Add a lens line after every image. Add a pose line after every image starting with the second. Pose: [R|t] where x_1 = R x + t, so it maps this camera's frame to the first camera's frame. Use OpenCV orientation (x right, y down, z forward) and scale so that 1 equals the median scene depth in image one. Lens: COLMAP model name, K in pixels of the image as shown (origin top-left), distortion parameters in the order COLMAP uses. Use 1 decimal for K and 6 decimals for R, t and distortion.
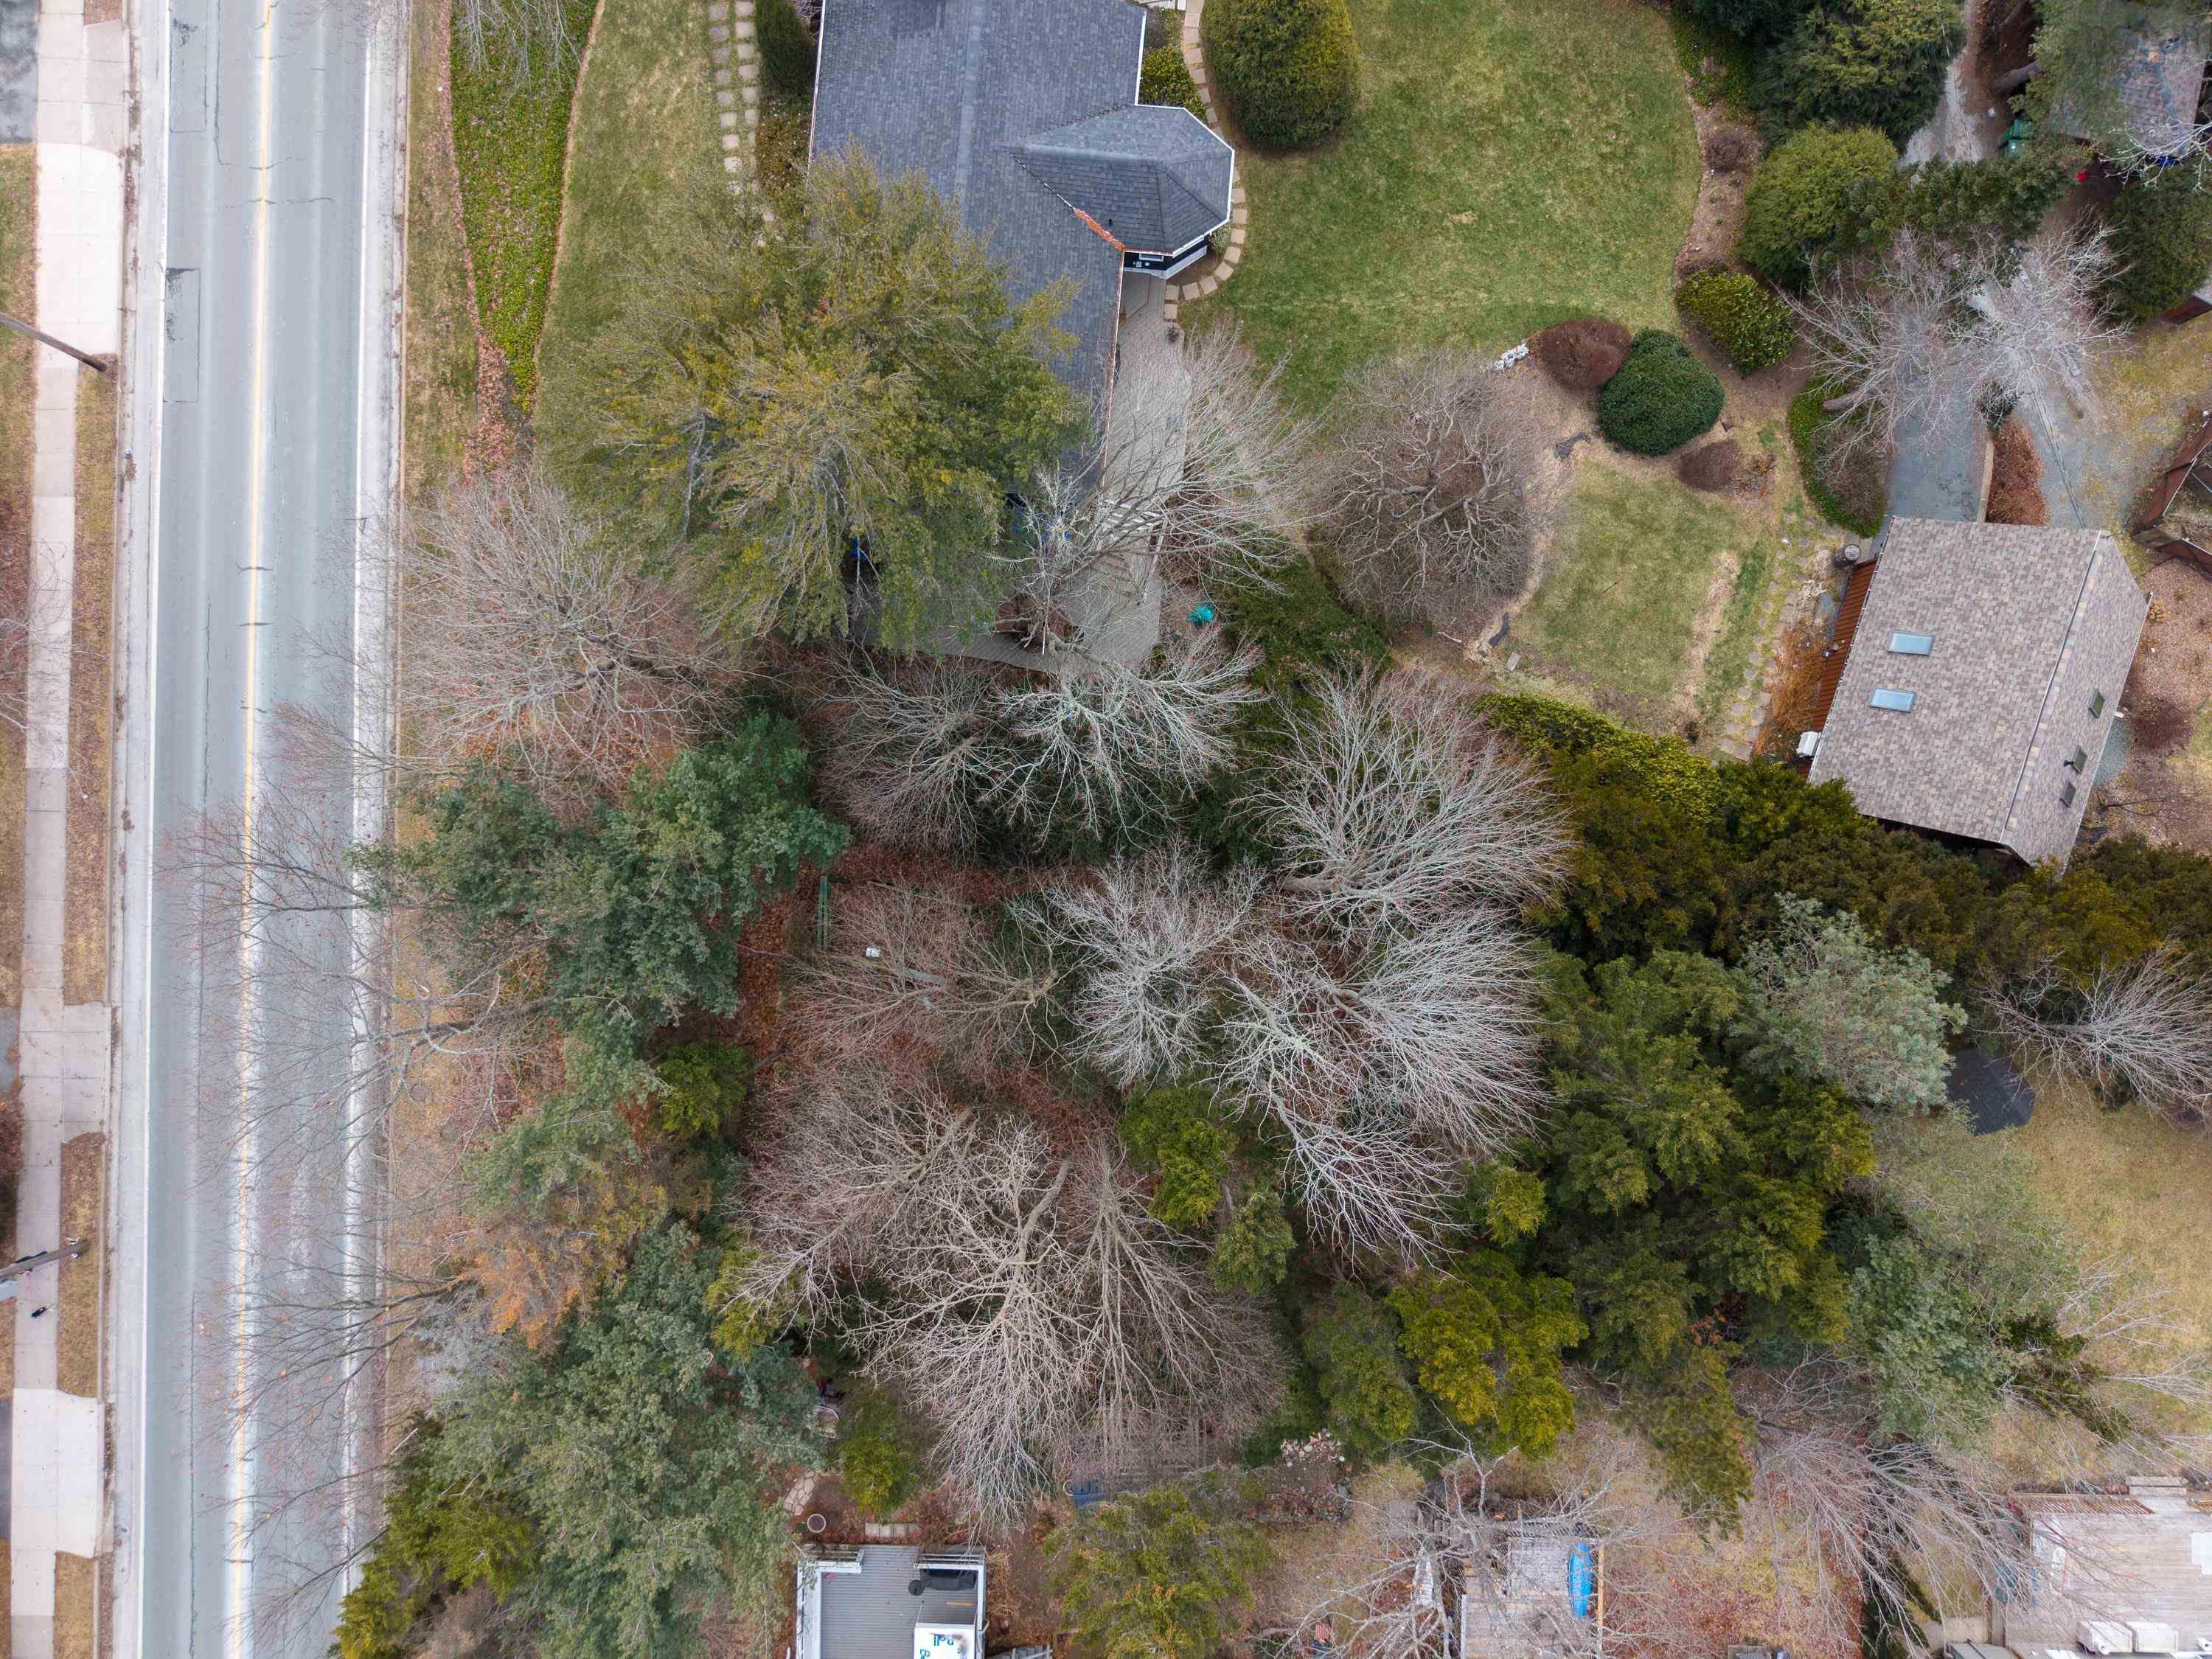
lens RADIAL K [[1485.7, 0, 1105.3], [0, 1485.7, 832.8], [0, 0, 1]] dist [0.016437, -0.013608]
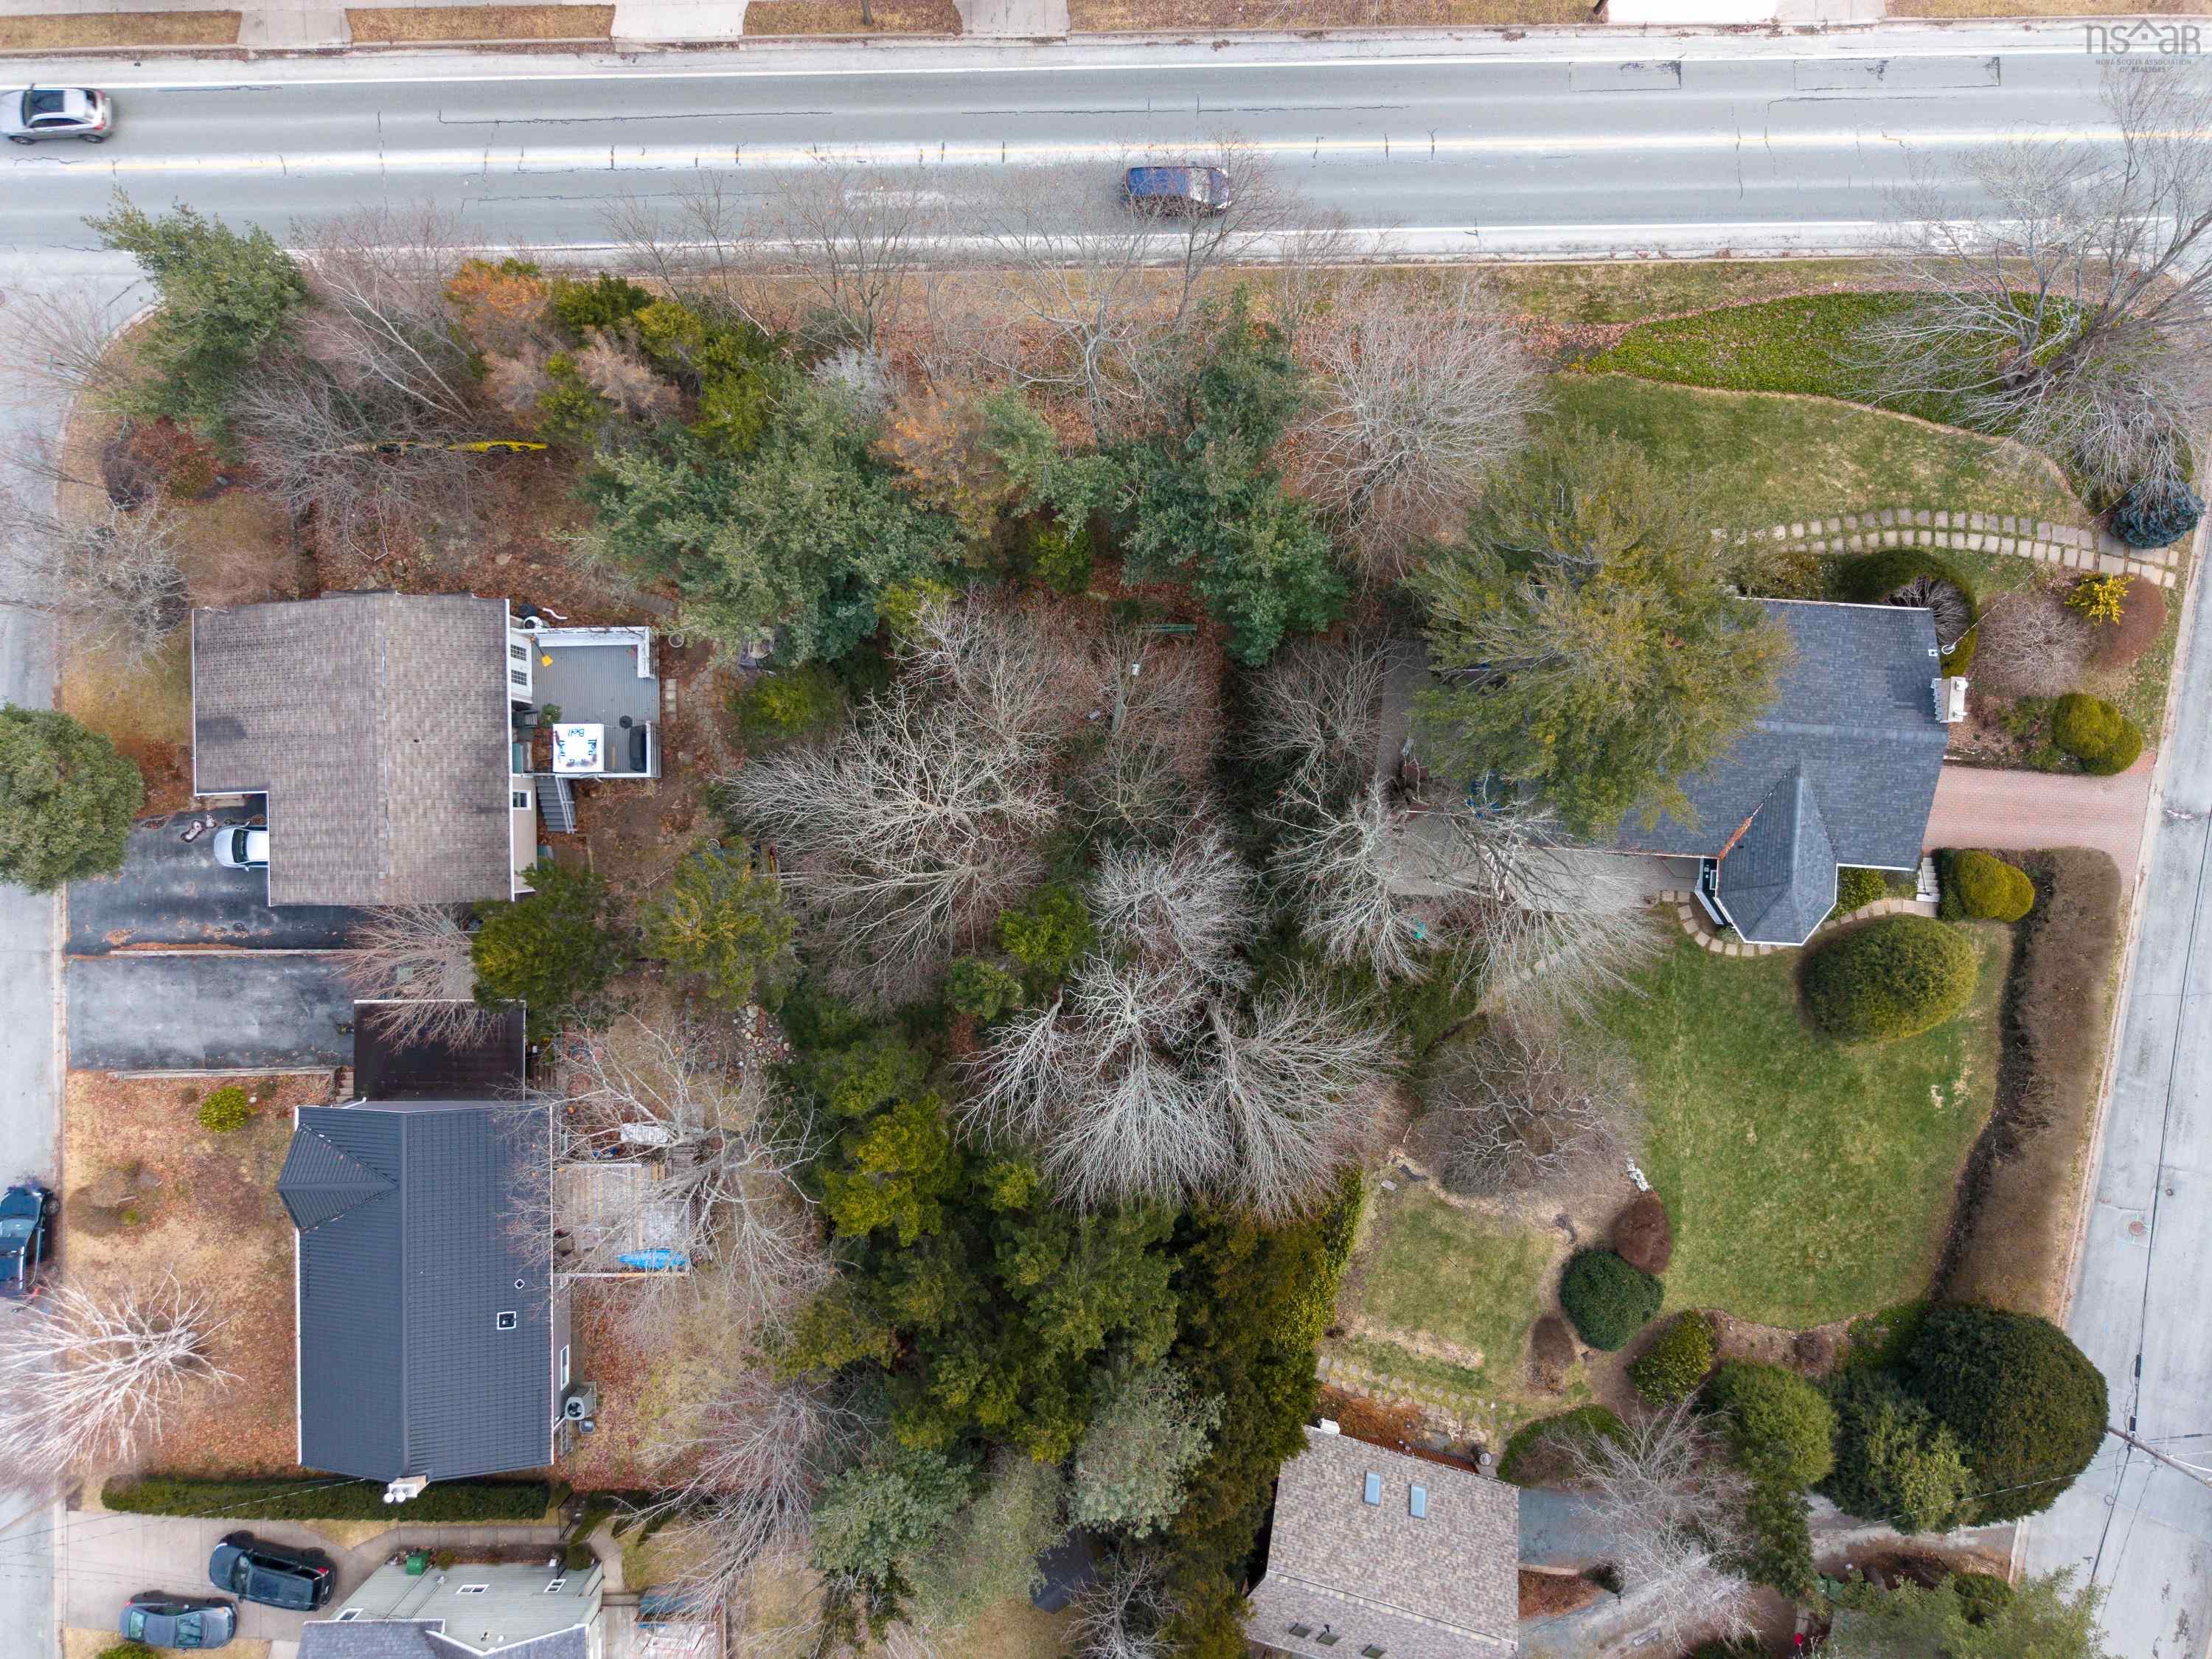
lens RADIAL K [[1485.7, 0, 1105.3], [0, 1485.7, 832.8], [0, 0, 1]] dist [0.016437, -0.013608]
pose [[0.030308, 0.999504, 0.008526, -0.032781], [-0.999533, 0.030274, 0.004079, 0.104057], [0.003819, -0.008645, 0.999955, -0.220767]]
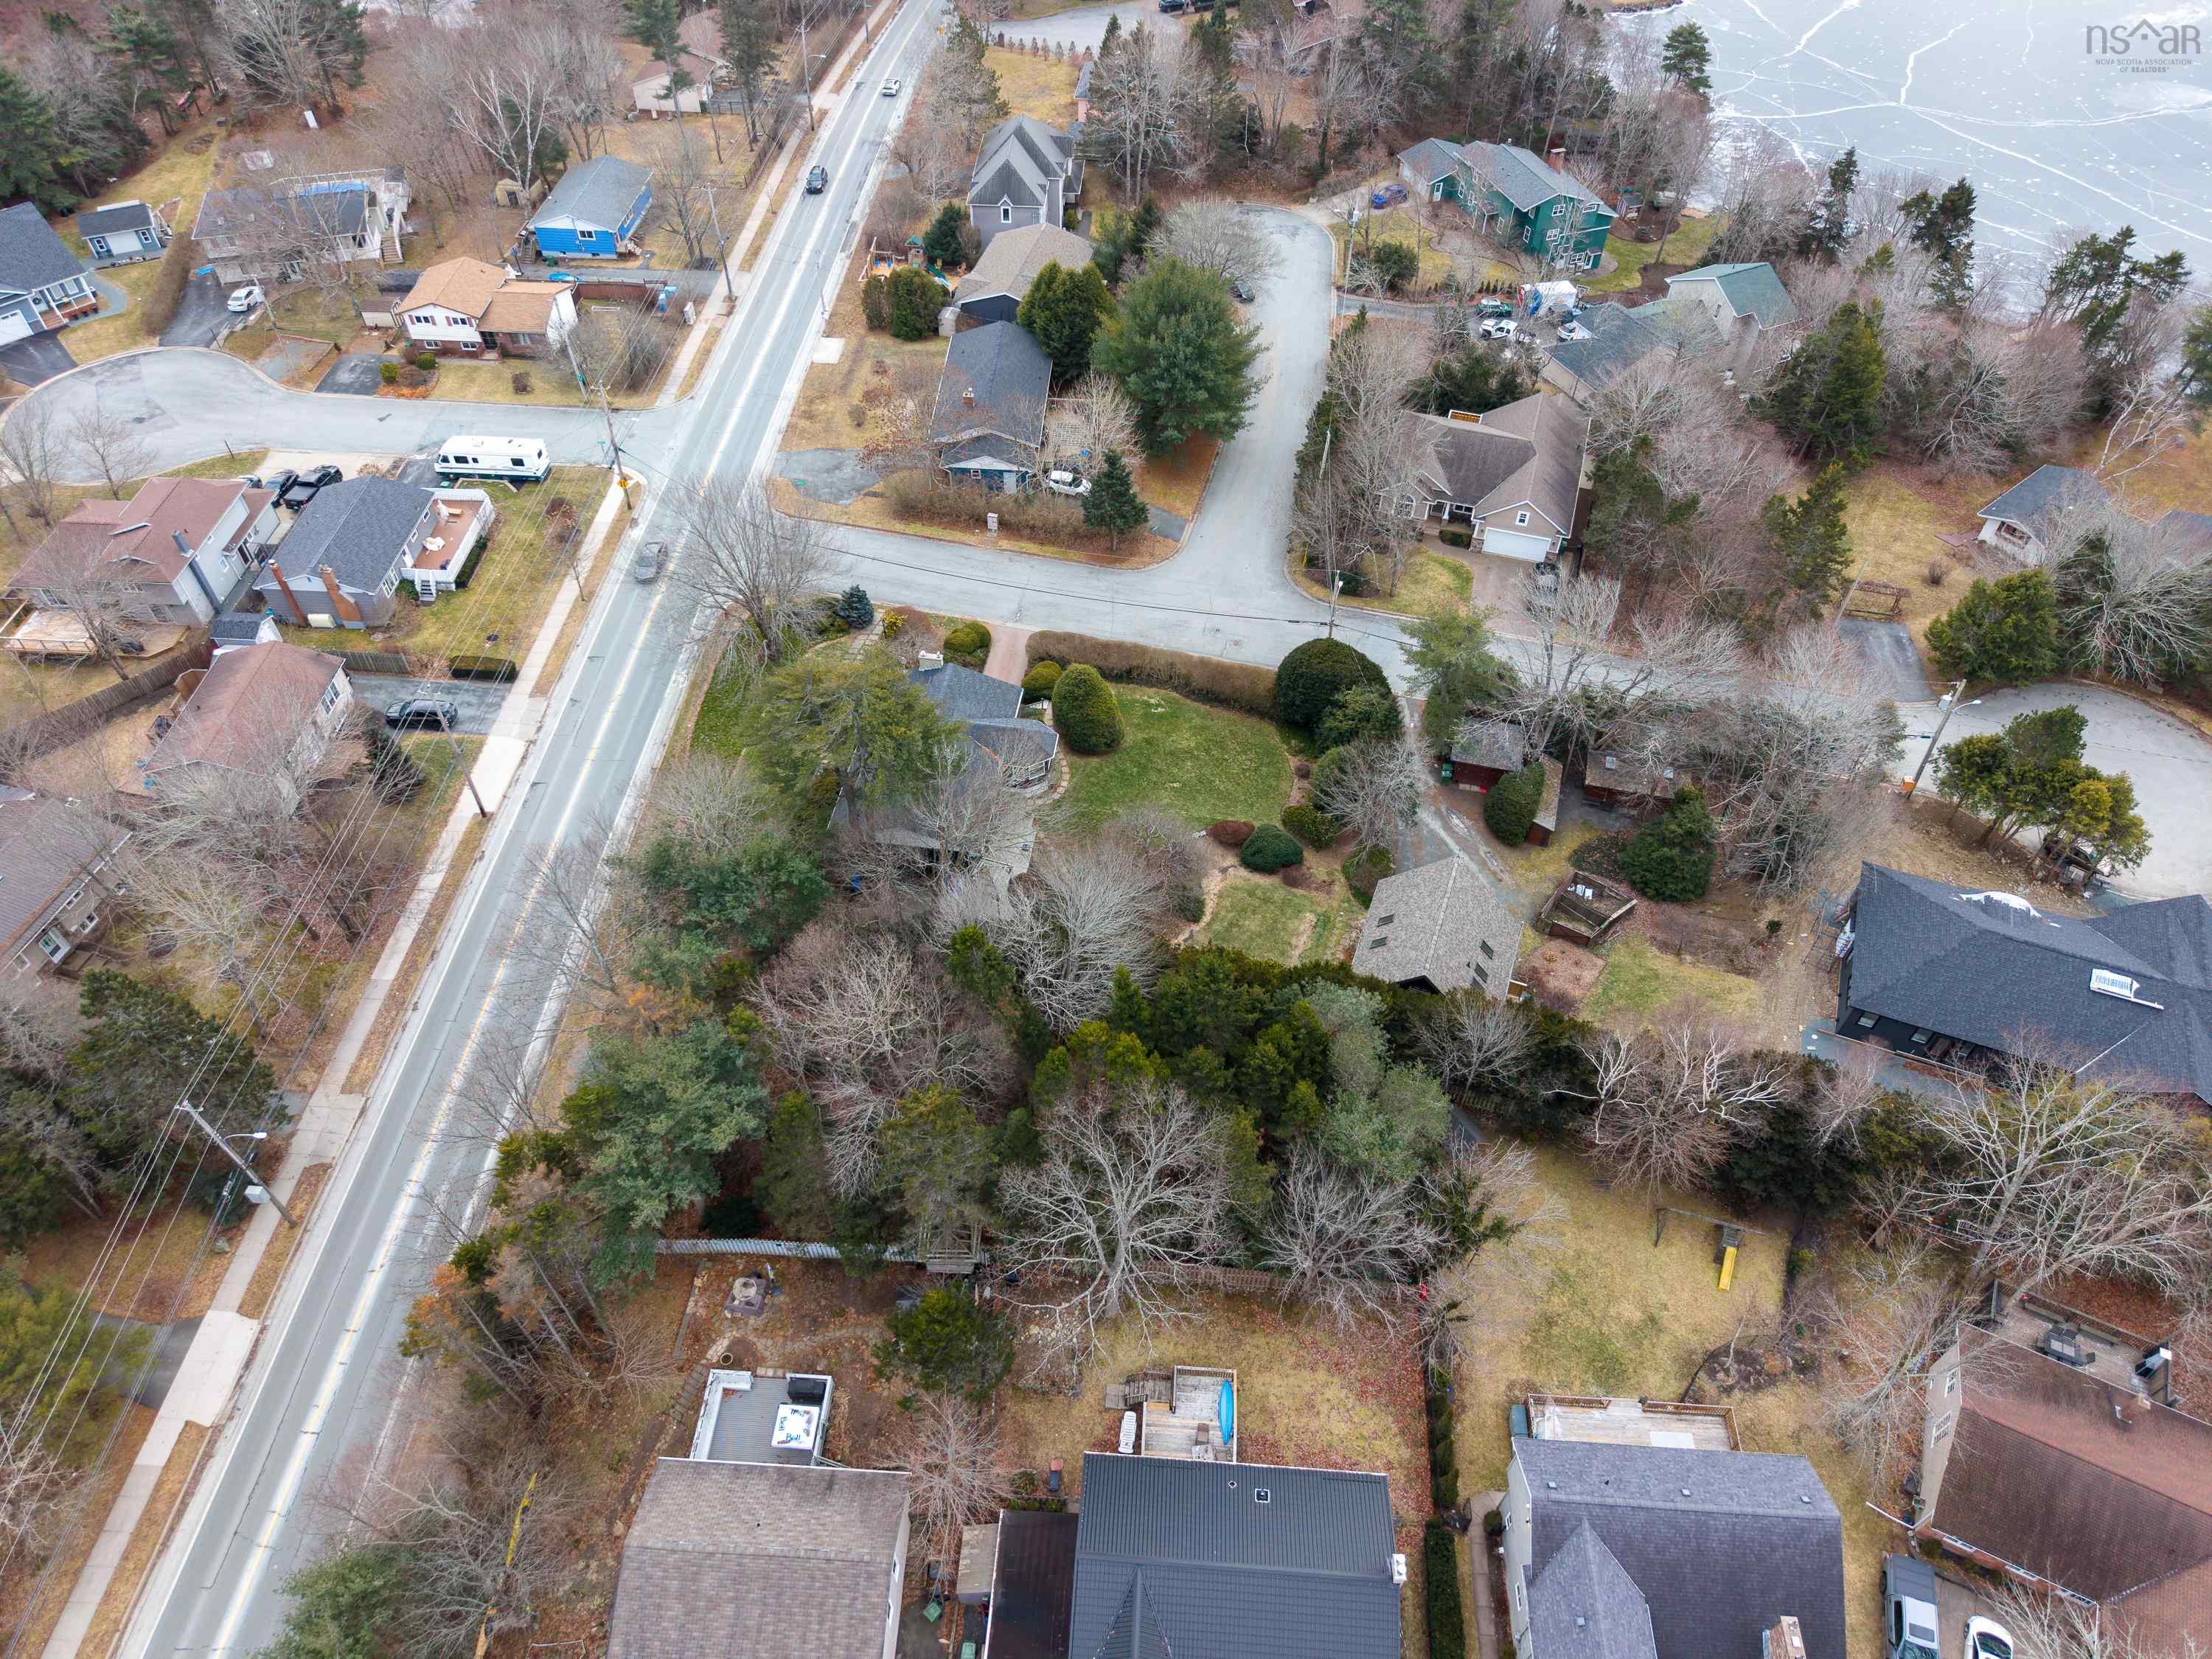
lens RADIAL K [[1485.7, 0, 1105.3], [0, 1485.7, 832.8], [0, 0, 1]] dist [0.016437, -0.013608]
pose [[0.998921, 0.041809, -0.020238, 0.192982], [-0.044631, 0.743194, -0.667586, 1.019139], [-0.012870, 0.667768, 0.744258, -0.476021]]
